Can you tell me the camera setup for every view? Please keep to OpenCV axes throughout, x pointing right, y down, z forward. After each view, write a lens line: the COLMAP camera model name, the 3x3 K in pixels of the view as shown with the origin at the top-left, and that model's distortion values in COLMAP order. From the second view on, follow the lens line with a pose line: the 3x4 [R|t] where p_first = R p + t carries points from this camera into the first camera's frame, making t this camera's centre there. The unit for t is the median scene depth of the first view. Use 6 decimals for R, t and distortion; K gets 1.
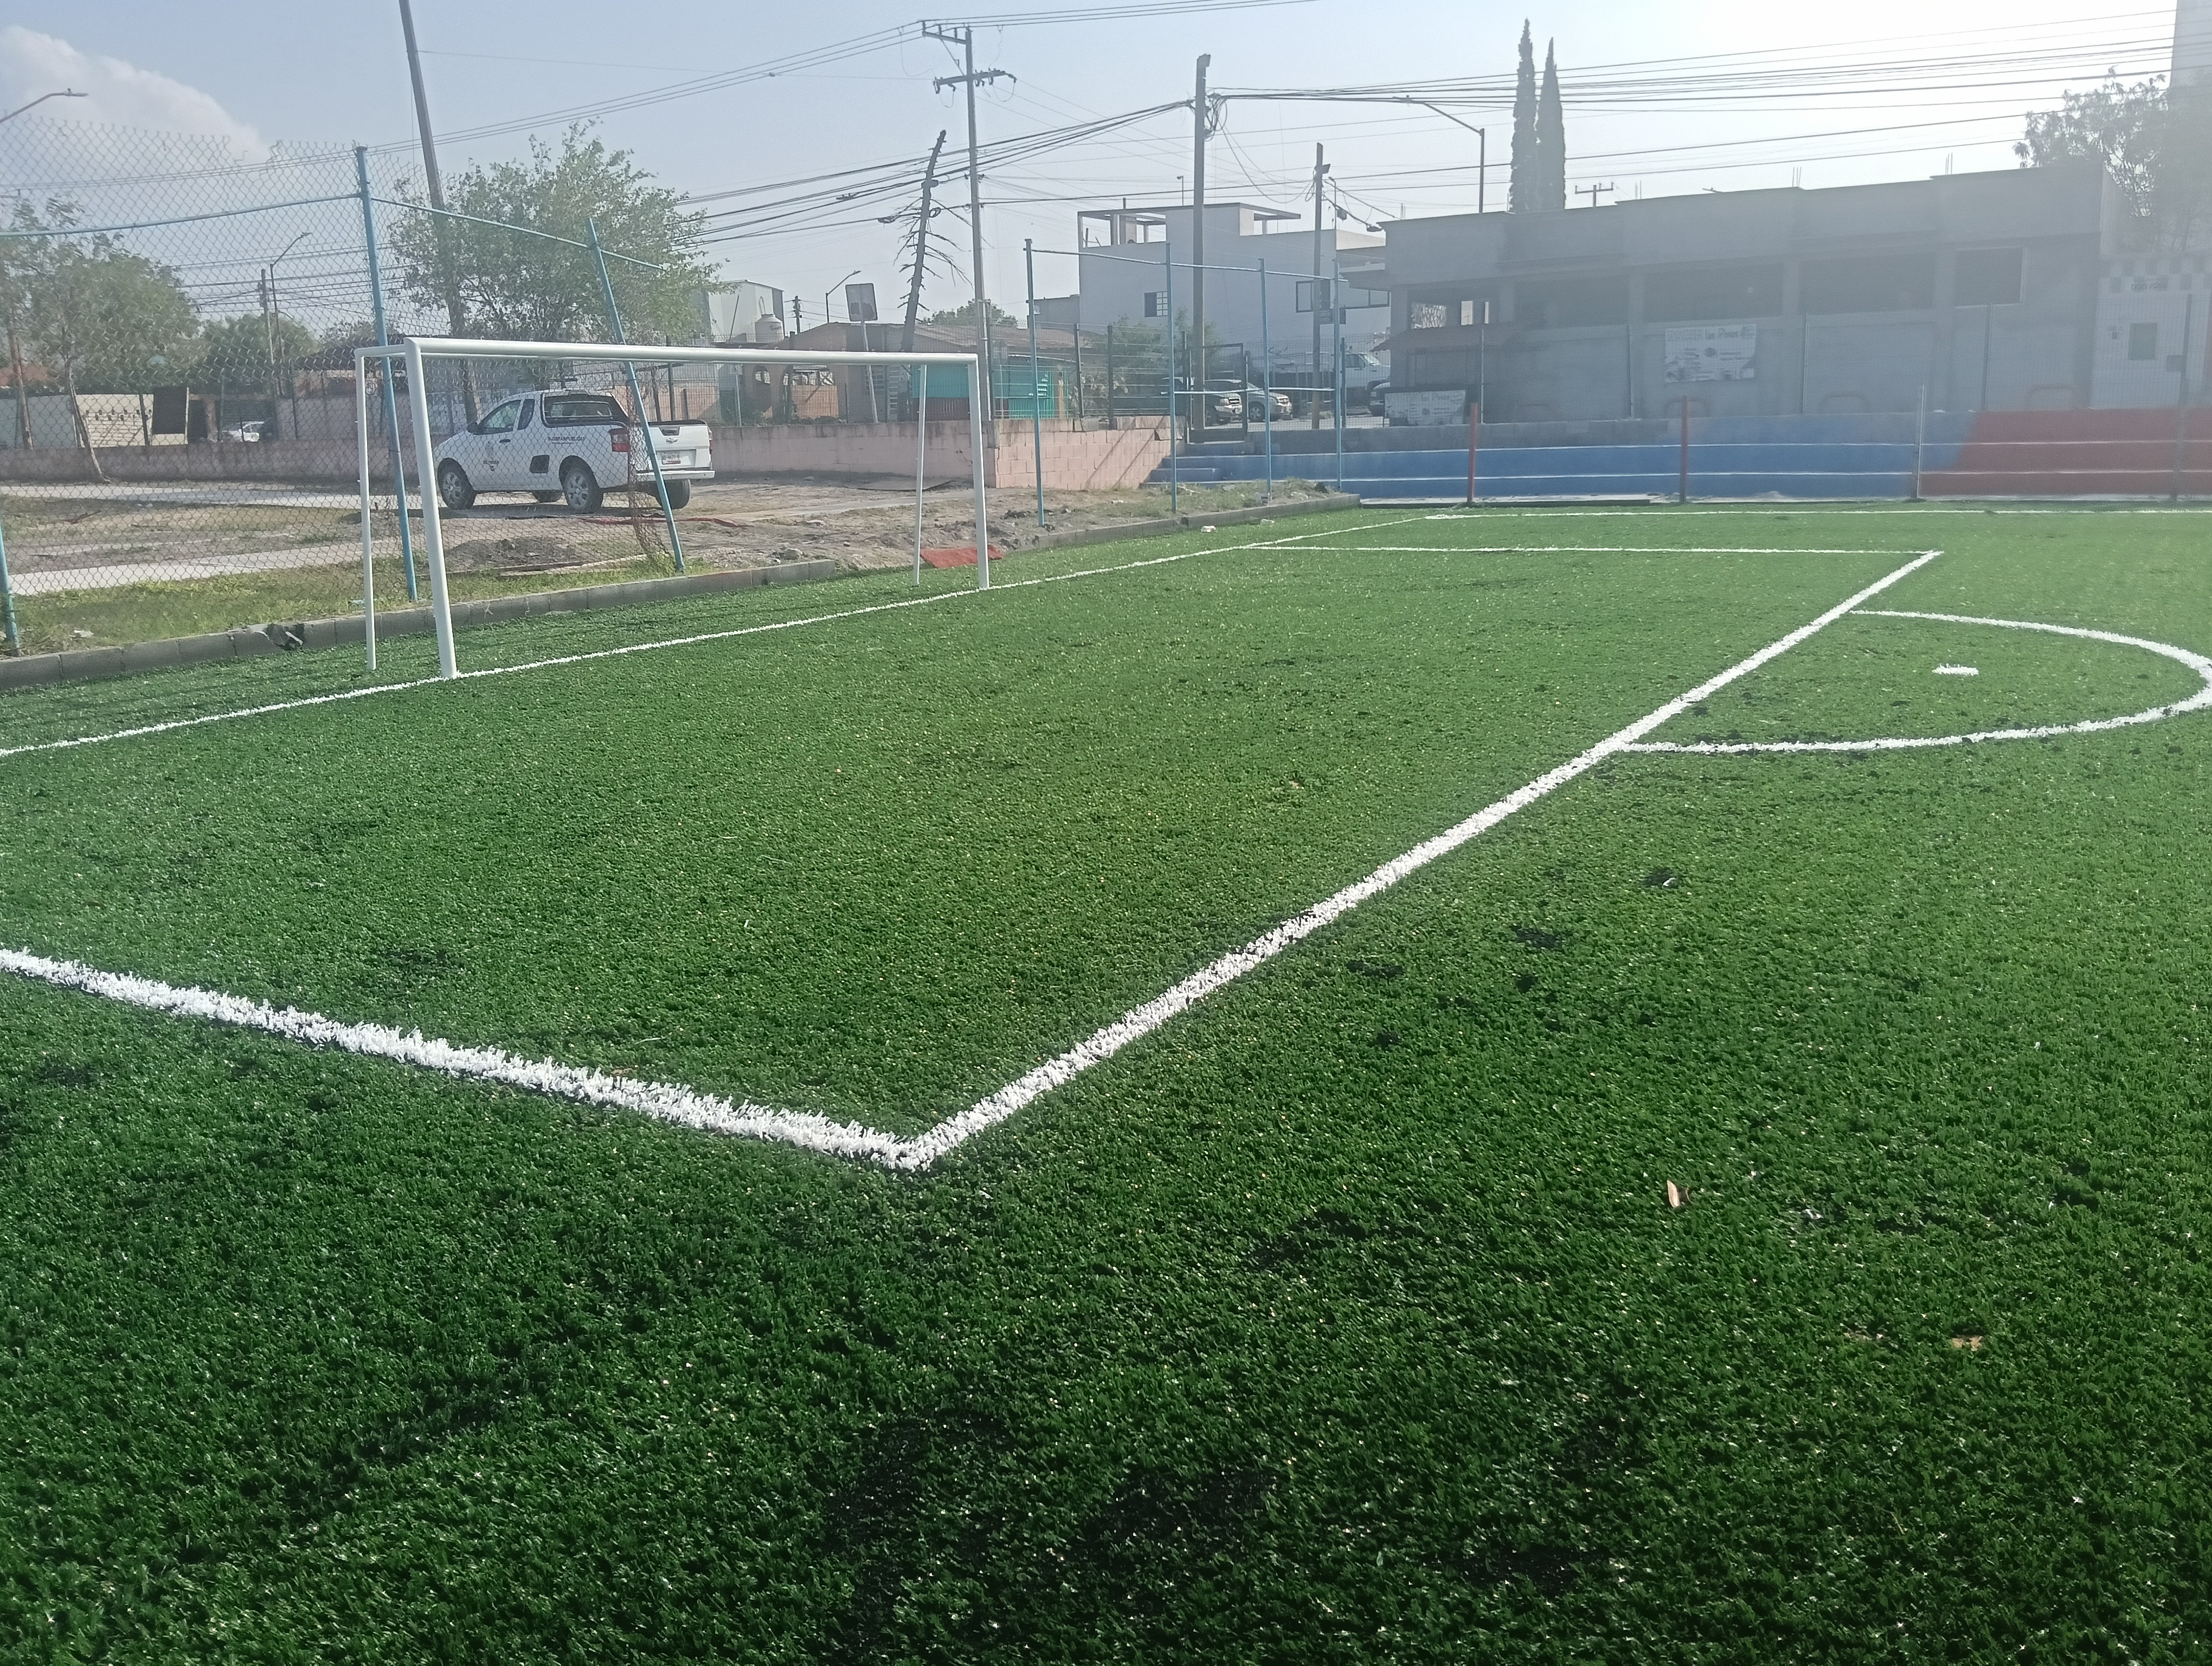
lens RADIAL K [[1937.3, 0, 1109.3], [0, 1937.3, 828.5], [0, 0, 1]] dist [-0.002516, -0.112925]
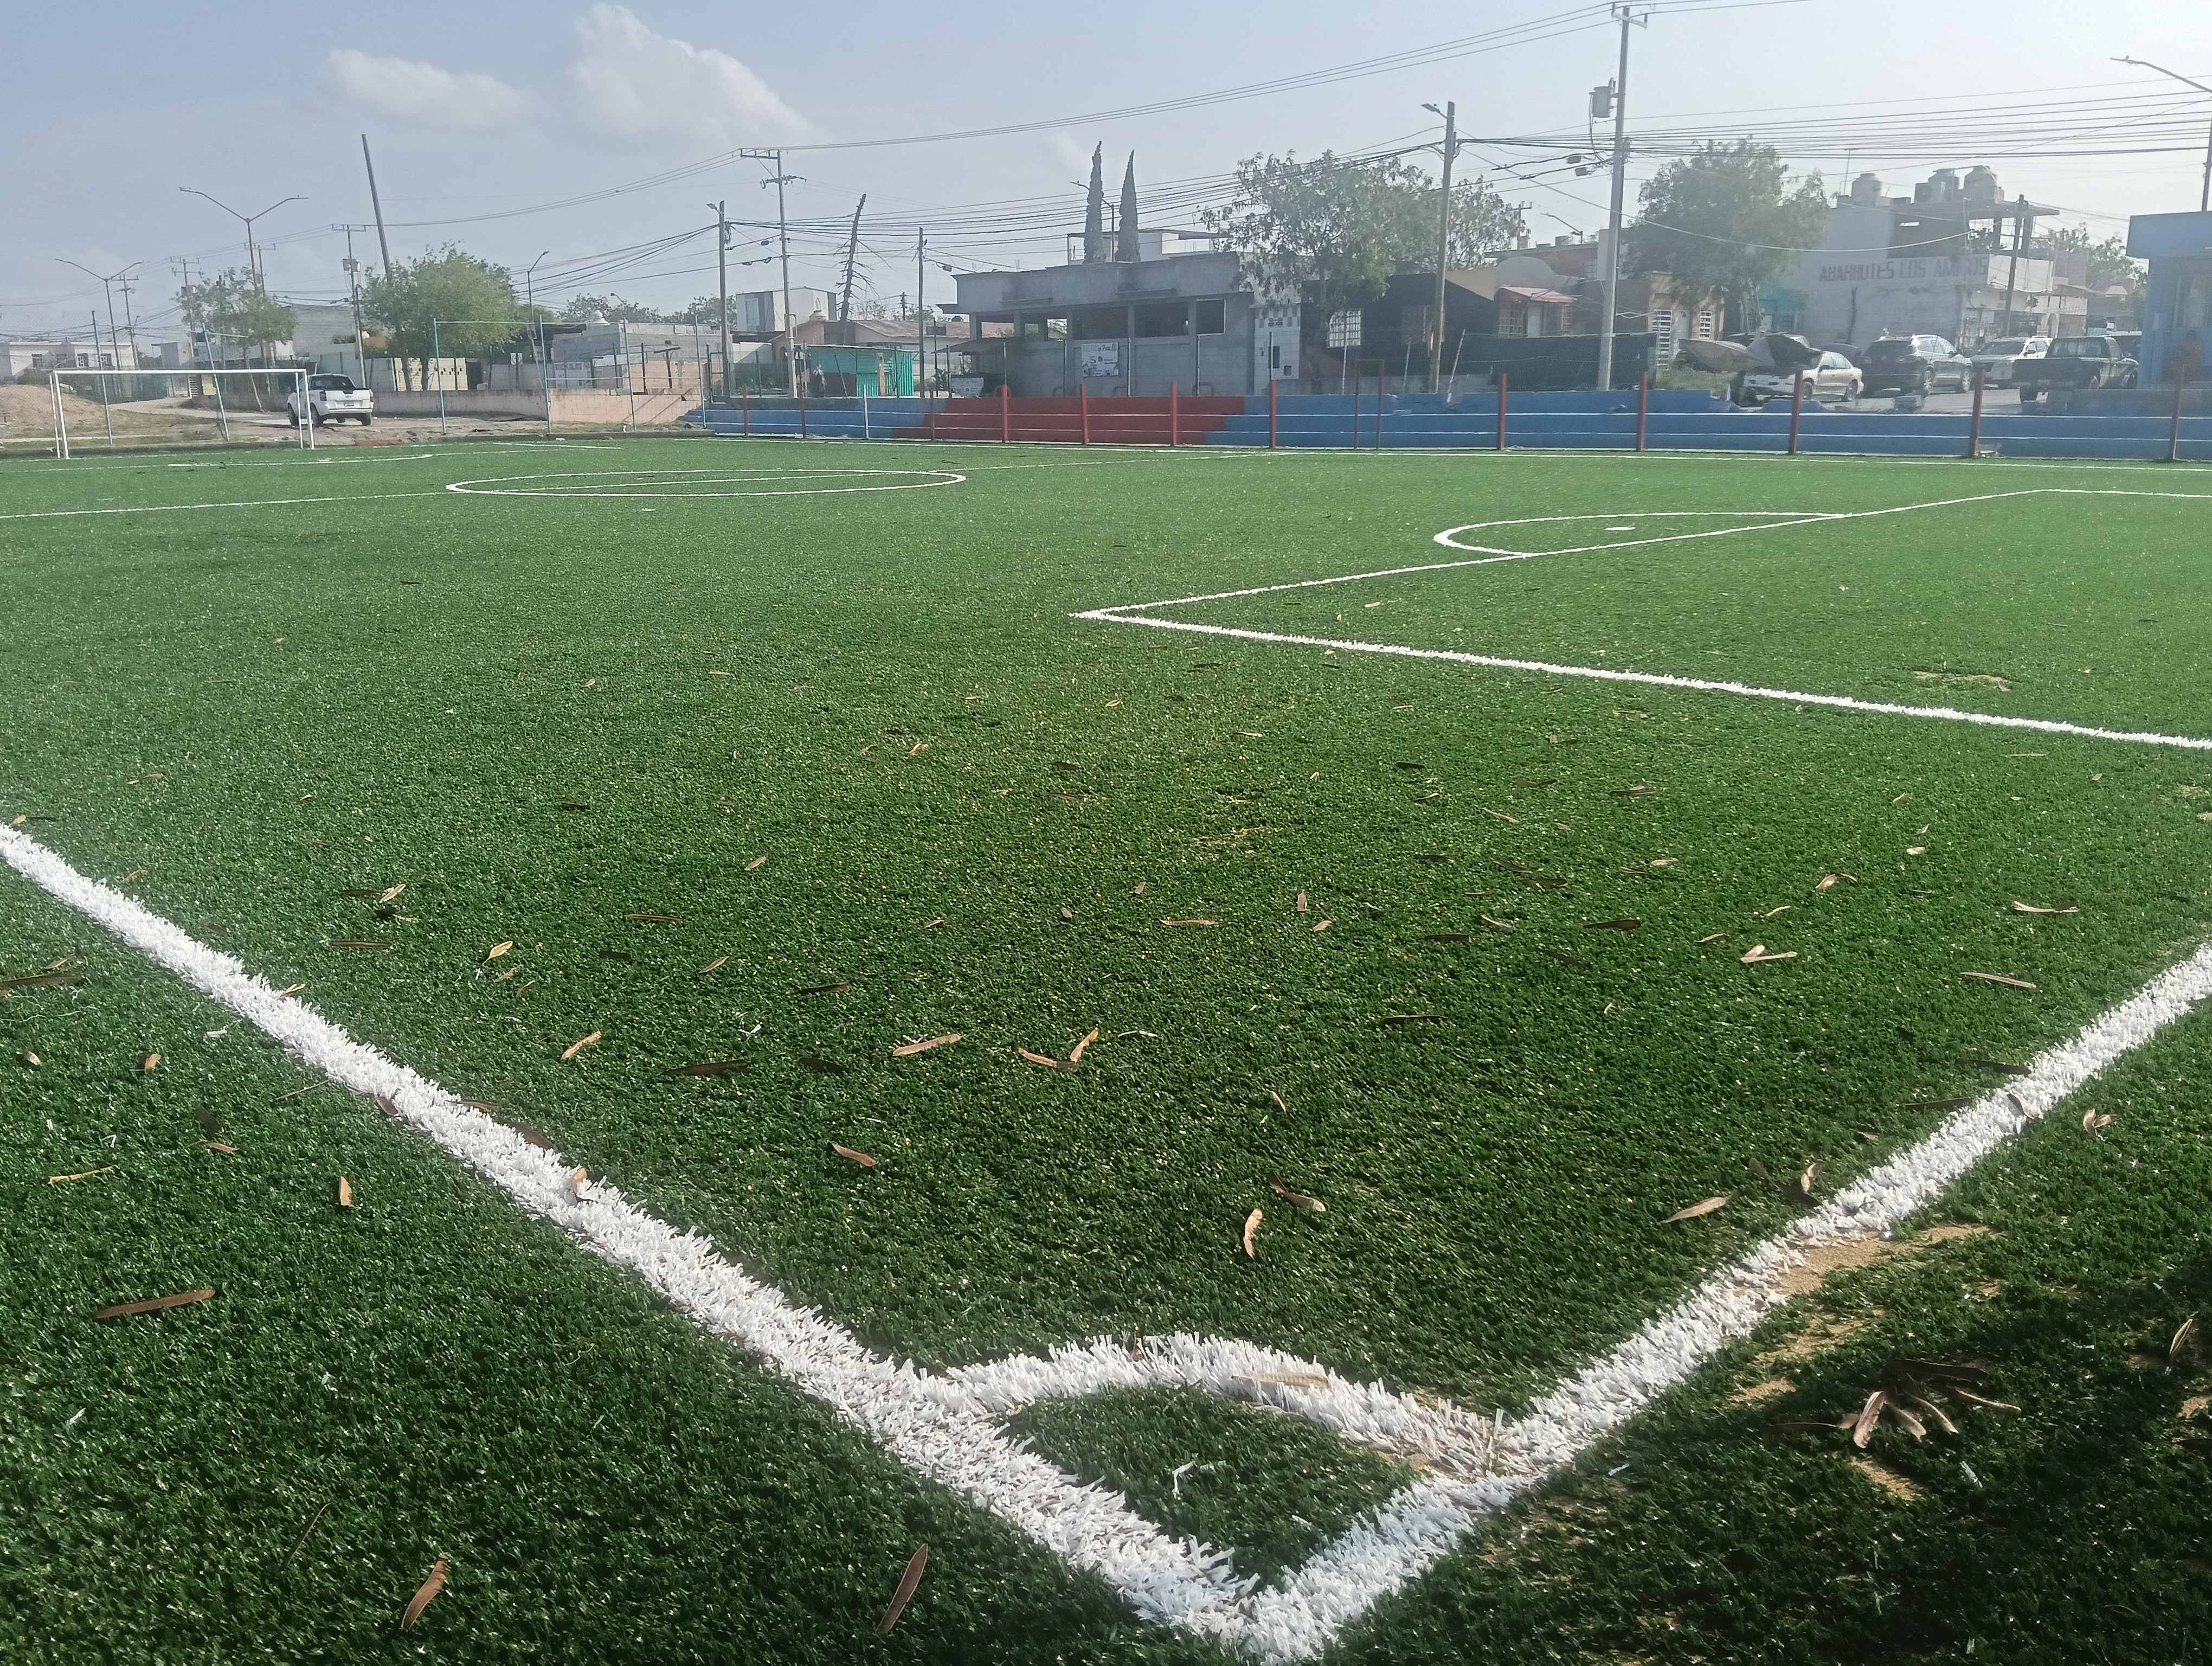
lens RADIAL K [[1937.3, 0, 1102.5], [0, 1937.3, 839.0], [0, 0, 1]] dist [-0.002516, -0.112925]
pose [[0.968981, 0.072613, -0.236228, 0.628345], [-0.067097, 0.997255, 0.031317, 0.103998], [0.237854, -0.014495, 0.971193, -0.550217]]
